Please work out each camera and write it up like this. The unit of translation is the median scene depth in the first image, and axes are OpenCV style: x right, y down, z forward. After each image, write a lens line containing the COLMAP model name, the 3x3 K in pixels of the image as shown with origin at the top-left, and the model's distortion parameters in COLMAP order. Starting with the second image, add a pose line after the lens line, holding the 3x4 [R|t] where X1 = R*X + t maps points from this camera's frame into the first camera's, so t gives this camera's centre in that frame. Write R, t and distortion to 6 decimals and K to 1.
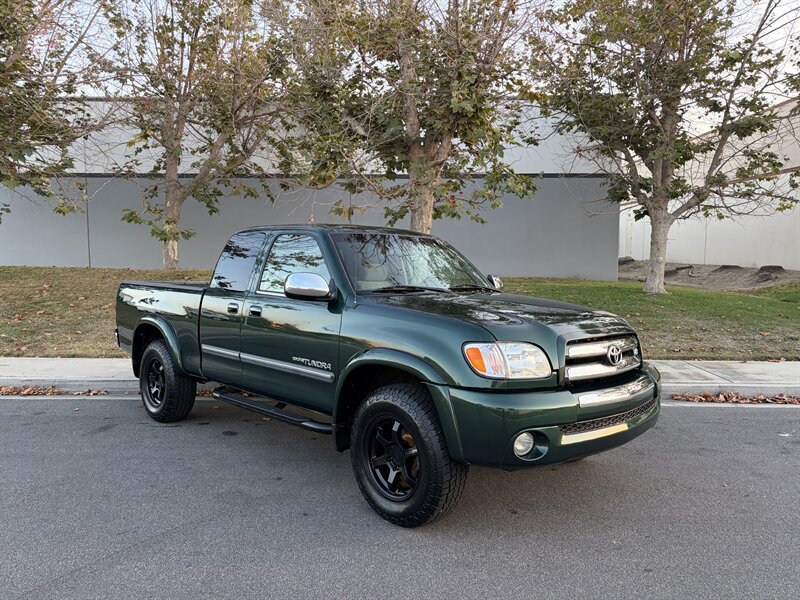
lens RADIAL K [[604.5, 0, 402.1], [0, 604.5, 297.9], [0, 0, 1]] dist [0.057360, -0.059082]
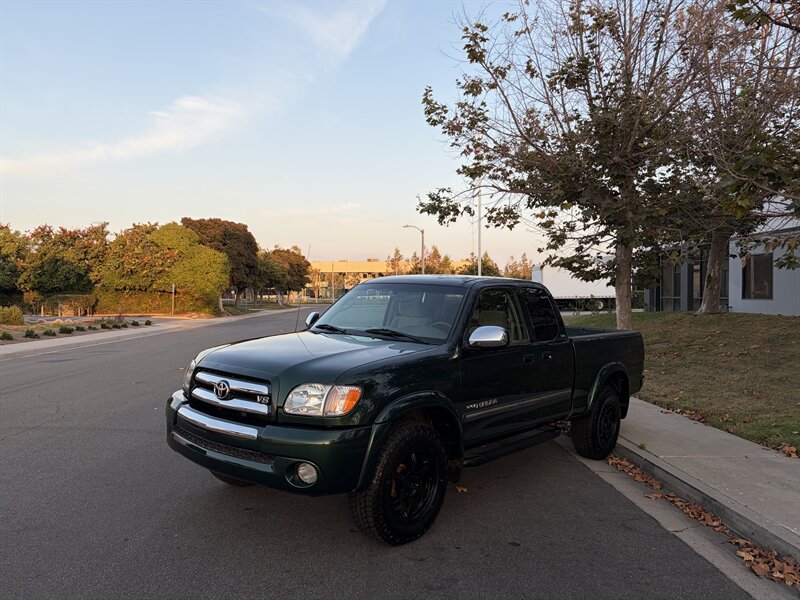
lens RADIAL K [[604.5, 0, 397.2], [0, 604.5, 307.9], [0, 0, 1]] dist [0.057360, -0.059082]
pose [[0.086947, 0.016335, -0.996079, 1.027596], [-0.078121, 0.996898, 0.009529, -0.064184], [0.993145, 0.076986, 0.087953, 0.834371]]
